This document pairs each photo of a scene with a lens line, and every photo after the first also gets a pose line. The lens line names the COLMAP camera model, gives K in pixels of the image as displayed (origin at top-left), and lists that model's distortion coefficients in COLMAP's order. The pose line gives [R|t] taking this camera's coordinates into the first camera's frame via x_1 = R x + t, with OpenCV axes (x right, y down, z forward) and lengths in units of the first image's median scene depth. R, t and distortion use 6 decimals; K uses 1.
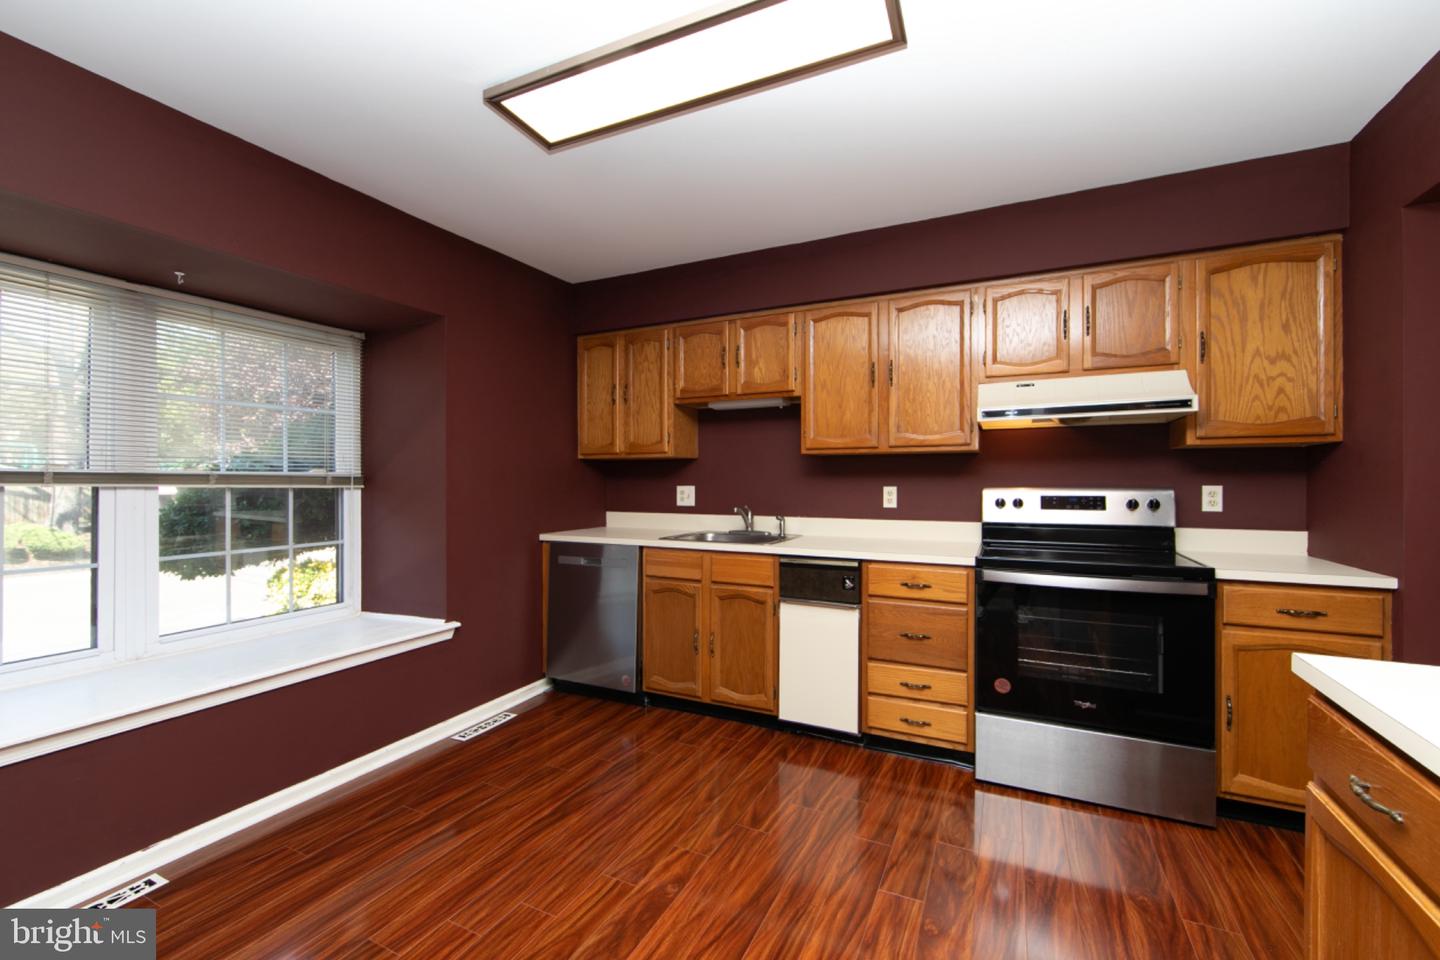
lens RADIAL K [[575.8, 0, 720.8], [0, 575.8, 480.1], [0, 0, 1]] dist [0.001134, -0.000765]
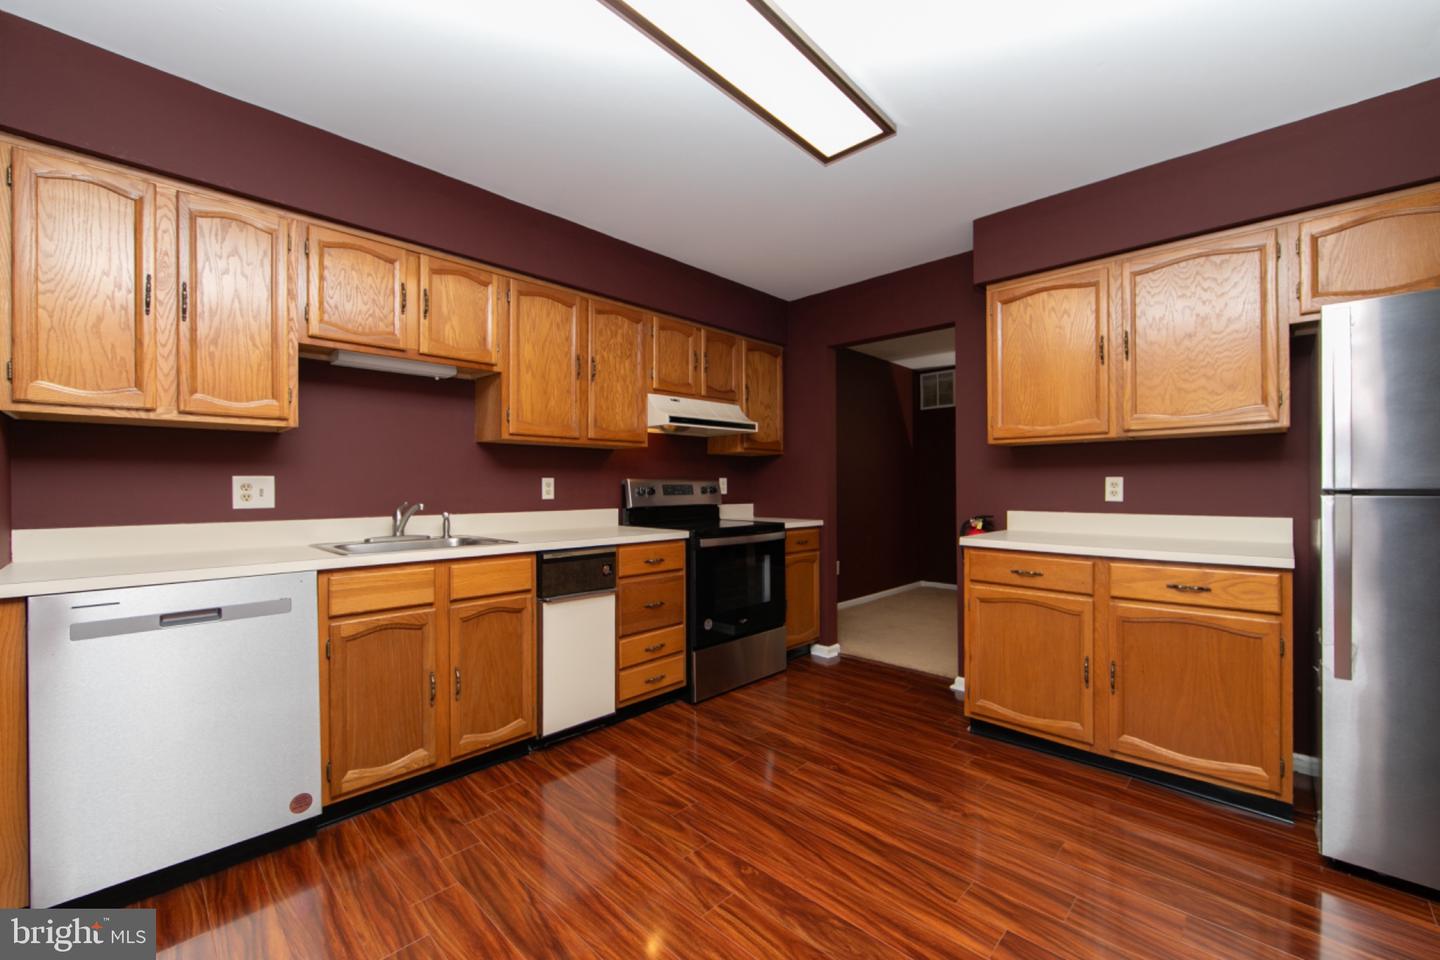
lens RADIAL K [[575.8, 0, 732.1], [0, 575.8, 481.6], [0, 0, 1]] dist [0.001134, -0.000765]
pose [[0.319569, 0.001077, 0.947562, -0.662985], [-0.004306, 0.999991, 0.000316, 0.019646], [-0.947553, -0.004181, 0.319571, 0.448499]]
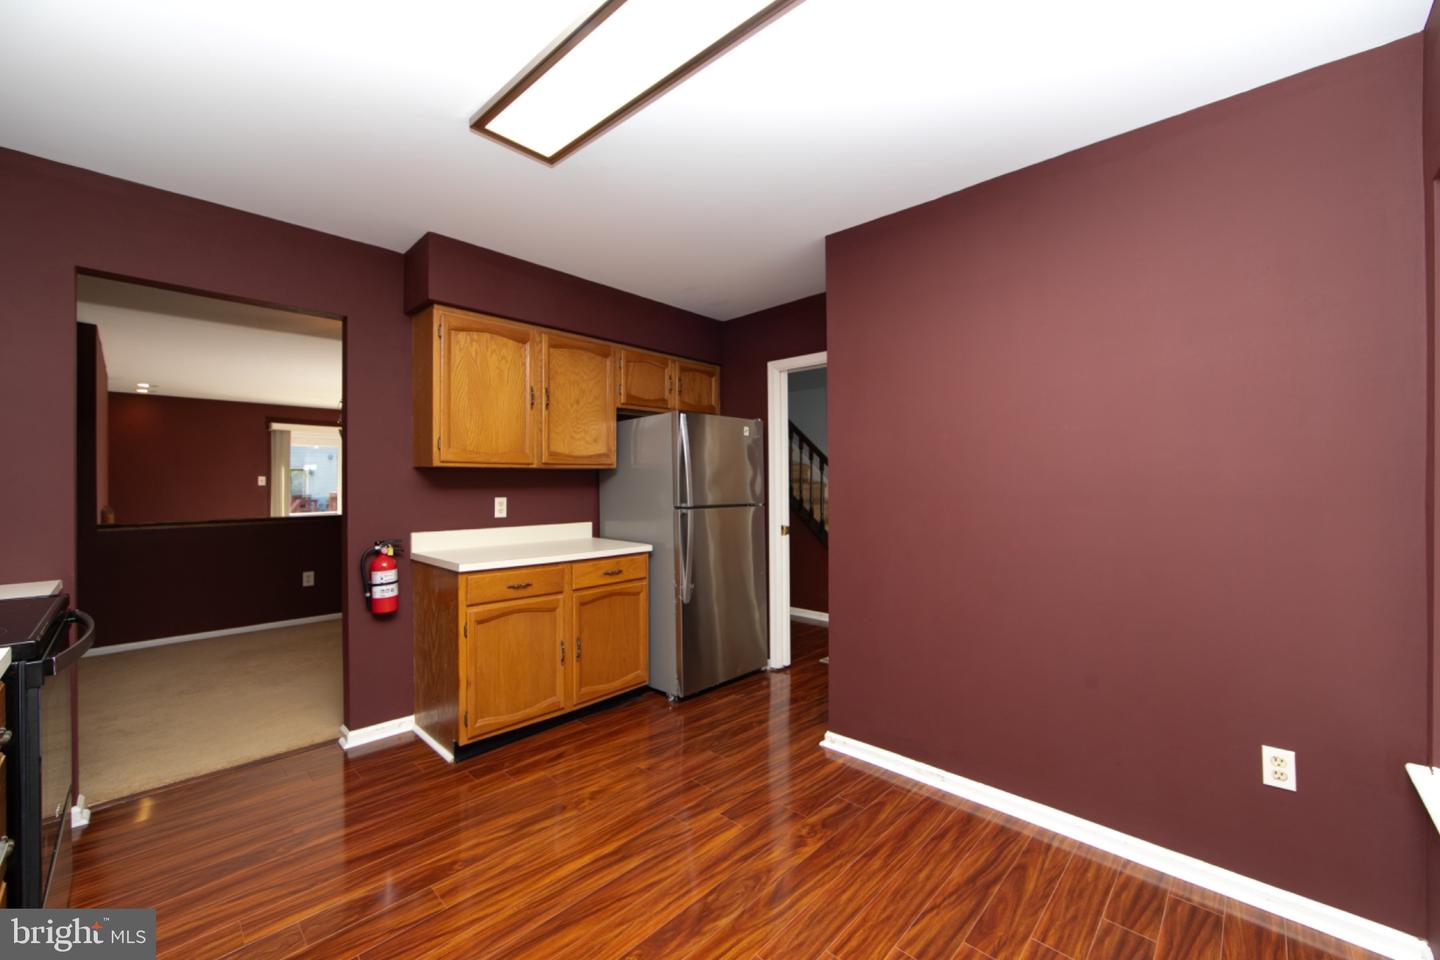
lens RADIAL K [[575.8, 0, 699.3], [0, 575.8, 477.0], [0, 0, 1]] dist [0.001134, -0.000765]
pose [[-0.943470, -0.001411, 0.331456, -0.304192], [-0.006869, 0.999859, -0.015295, -0.018516], [-0.331388, -0.016707, -0.943347, 1.155210]]
